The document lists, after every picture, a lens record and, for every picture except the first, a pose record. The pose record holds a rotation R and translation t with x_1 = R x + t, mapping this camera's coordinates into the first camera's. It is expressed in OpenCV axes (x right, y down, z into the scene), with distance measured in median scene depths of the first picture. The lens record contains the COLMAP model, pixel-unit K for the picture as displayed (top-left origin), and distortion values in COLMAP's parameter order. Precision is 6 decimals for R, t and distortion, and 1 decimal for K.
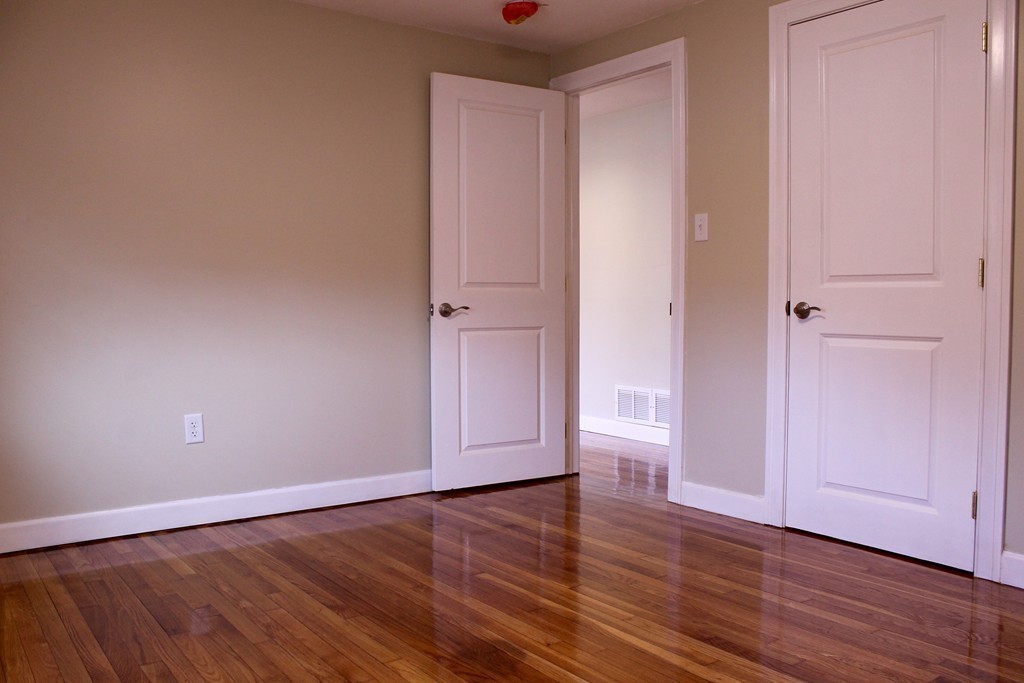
lens RADIAL K [[906.0, 0, 502.1], [0, 906.0, 345.4], [0, 0, 1]] dist [-0.046022, 0.007473]
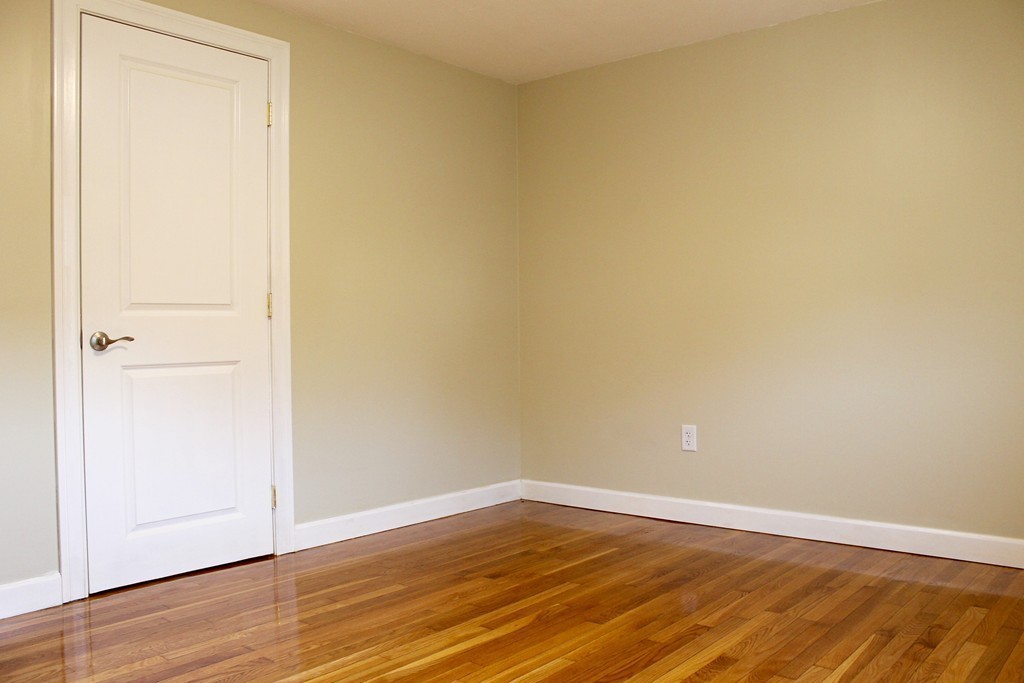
lens RADIAL K [[906.0, 0, 502.1], [0, 906.0, 345.4], [0, 0, 1]] dist [-0.046022, 0.007473]
pose [[-0.234035, -0.012542, 0.972147, -0.686224], [0.067742, 0.997276, 0.029175, -0.037718], [-0.969865, 0.072683, -0.232548, 0.917552]]
